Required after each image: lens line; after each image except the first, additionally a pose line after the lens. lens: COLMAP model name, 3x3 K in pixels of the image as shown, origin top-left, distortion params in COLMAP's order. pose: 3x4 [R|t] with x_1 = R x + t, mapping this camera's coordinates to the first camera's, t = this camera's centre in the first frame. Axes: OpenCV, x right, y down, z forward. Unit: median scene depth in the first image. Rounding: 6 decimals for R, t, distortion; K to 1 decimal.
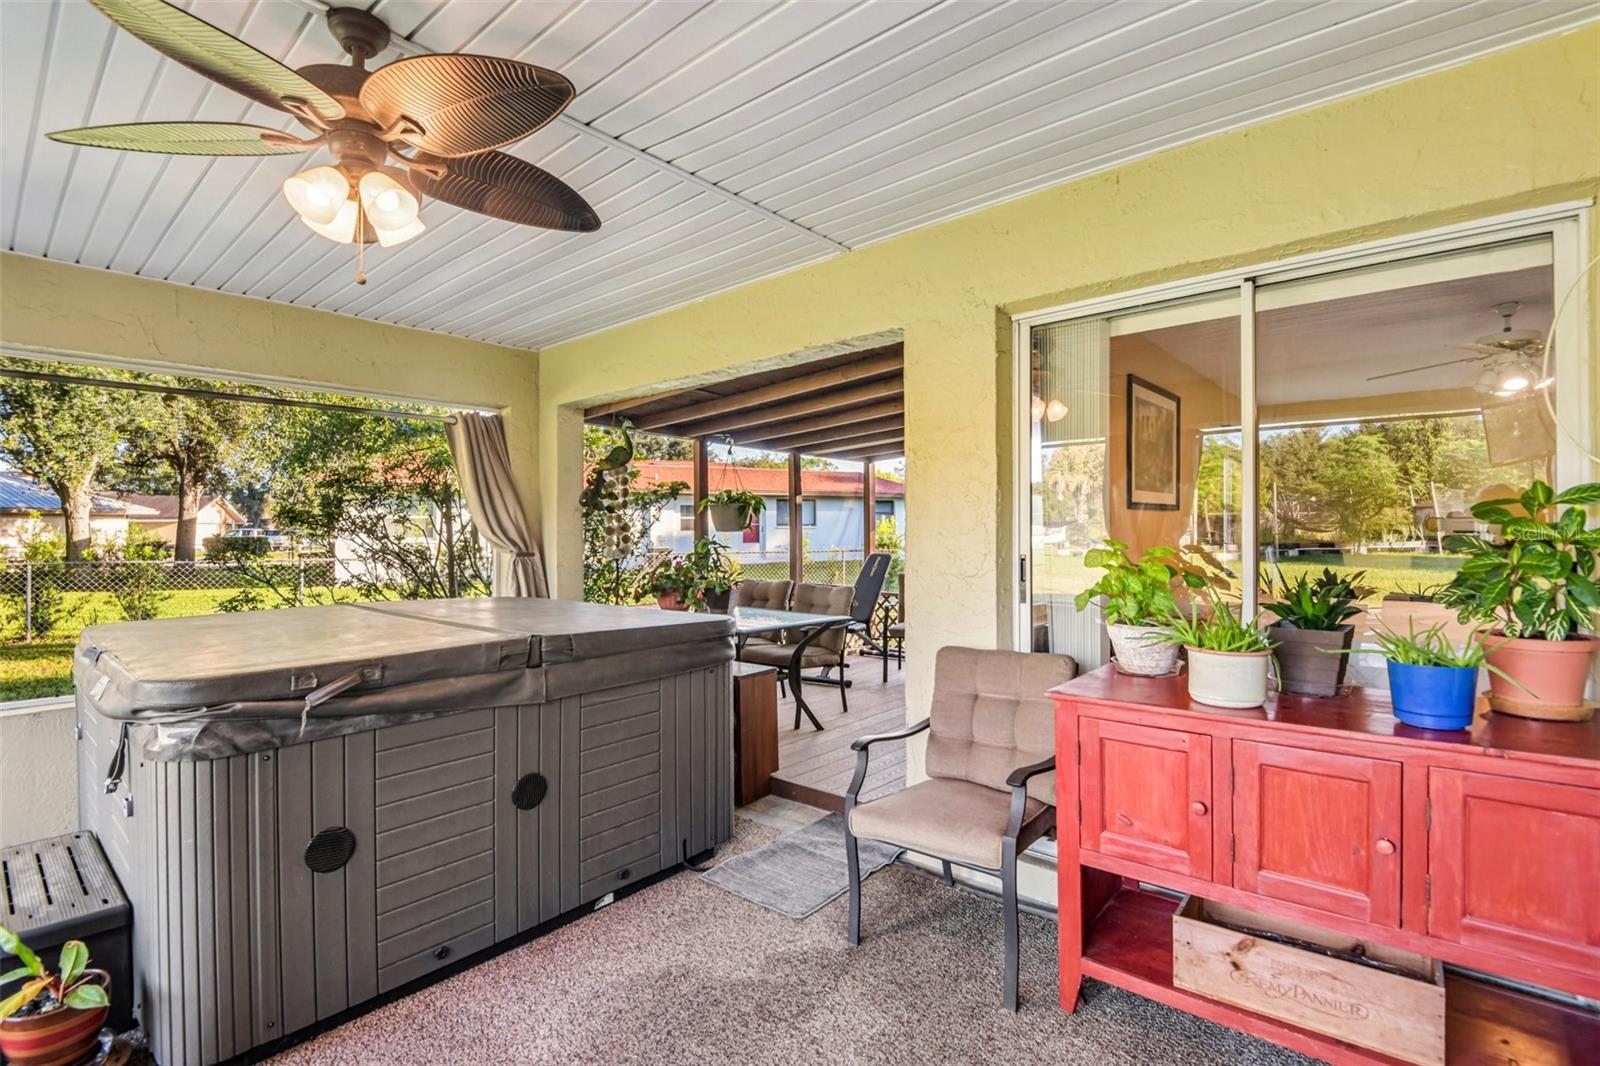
lens RADIAL K [[745.4, 0, 805.0], [0, 745.4, 527.7], [0, 0, 1]] dist [0.011202, -0.018160]
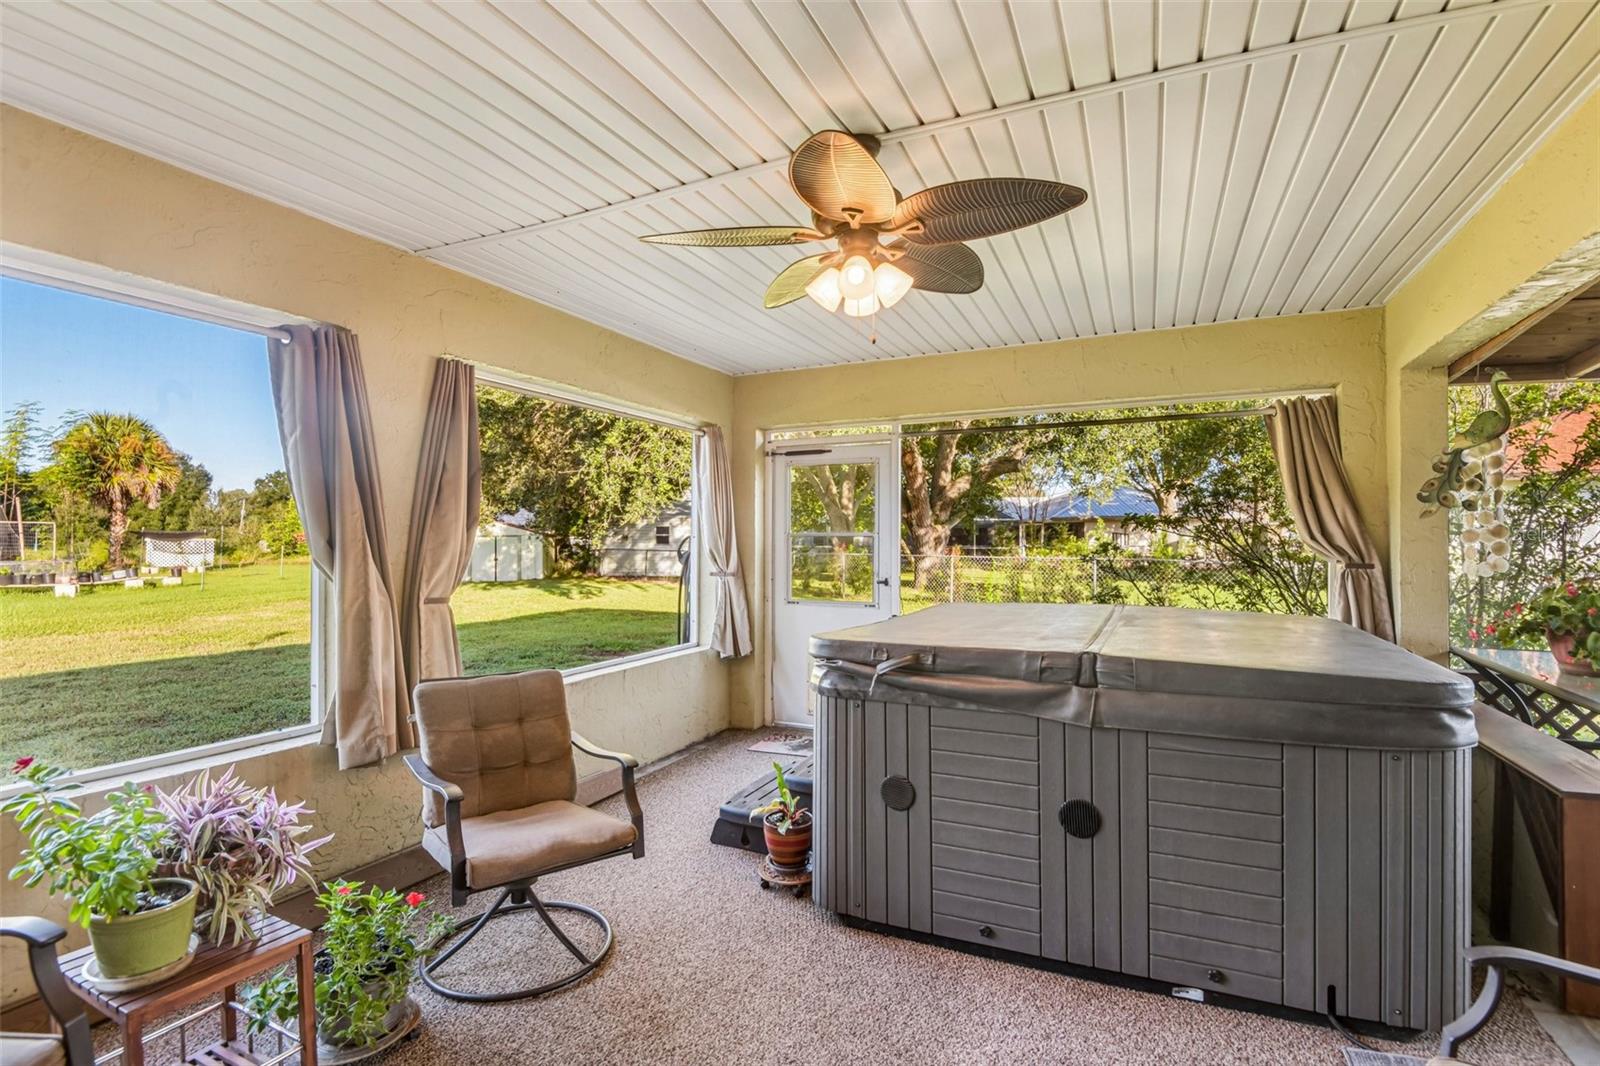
lens RADIAL K [[745.4, 0, 805.0], [0, 745.4, 527.7], [0, 0, 1]] dist [0.011202, -0.018160]
pose [[0.269502, -0.007985, -0.962967, 0.439019], [0.006921, 0.999956, -0.006355, -0.006446], [0.962975, -0.004952, 0.269545, 0.418338]]
